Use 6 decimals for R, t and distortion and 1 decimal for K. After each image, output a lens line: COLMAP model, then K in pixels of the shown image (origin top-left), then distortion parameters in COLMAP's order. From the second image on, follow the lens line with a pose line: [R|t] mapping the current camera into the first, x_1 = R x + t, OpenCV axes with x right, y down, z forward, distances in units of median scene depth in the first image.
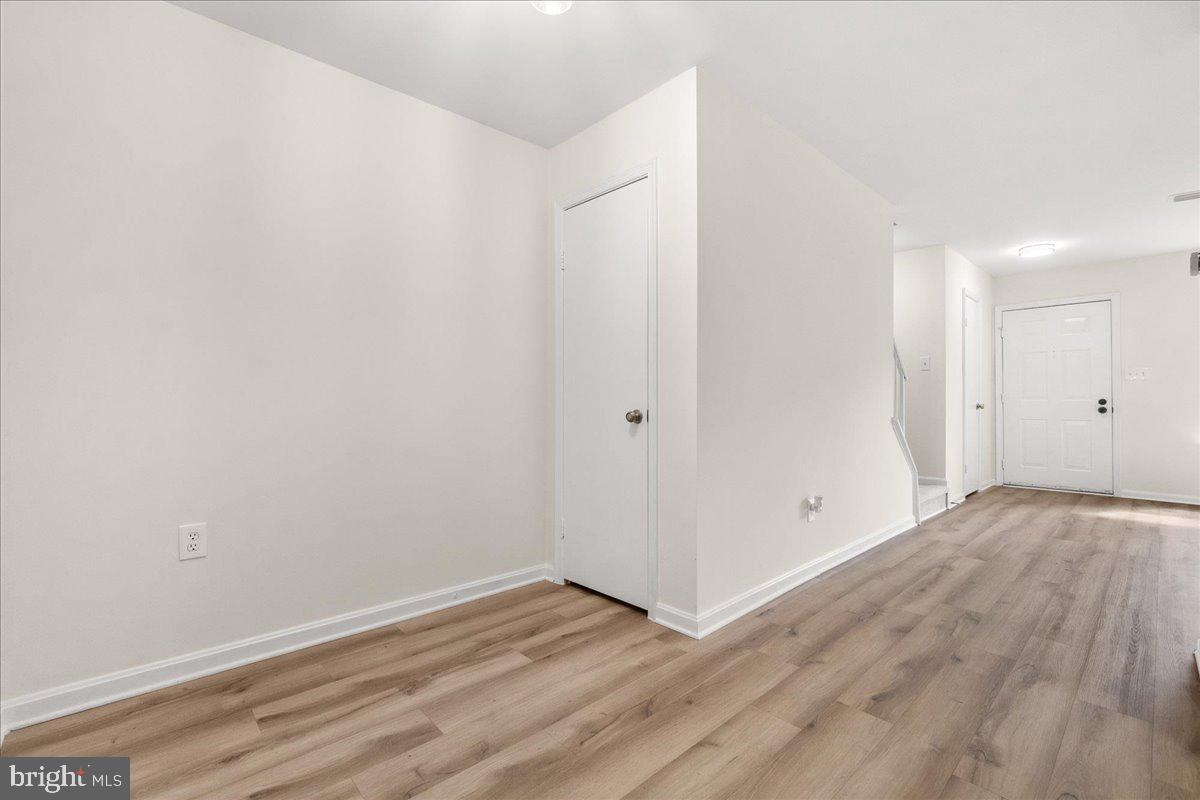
lens RADIAL K [[525.9, 0, 601.0], [0, 525.9, 396.9], [0, 0, 1]] dist [-0.008247, 0.000899]
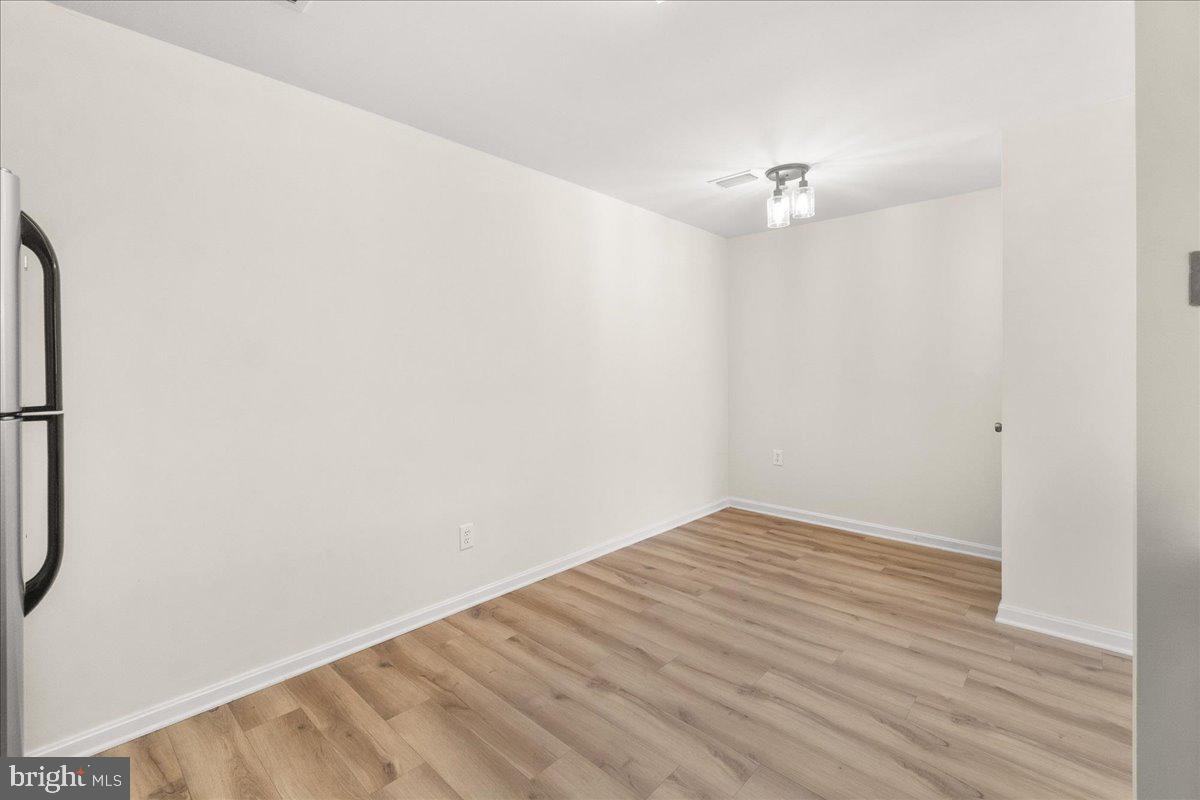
lens RADIAL K [[525.9, 0, 582.4], [0, 525.9, 366.4], [0, 0, 1]] dist [-0.008247, 0.000899]
pose [[0.054409, 0.000990, -0.998518, 1.538485], [0.005839, 0.999982, 0.001310, -0.139586], [0.998502, -0.005902, 0.054402, 0.011147]]
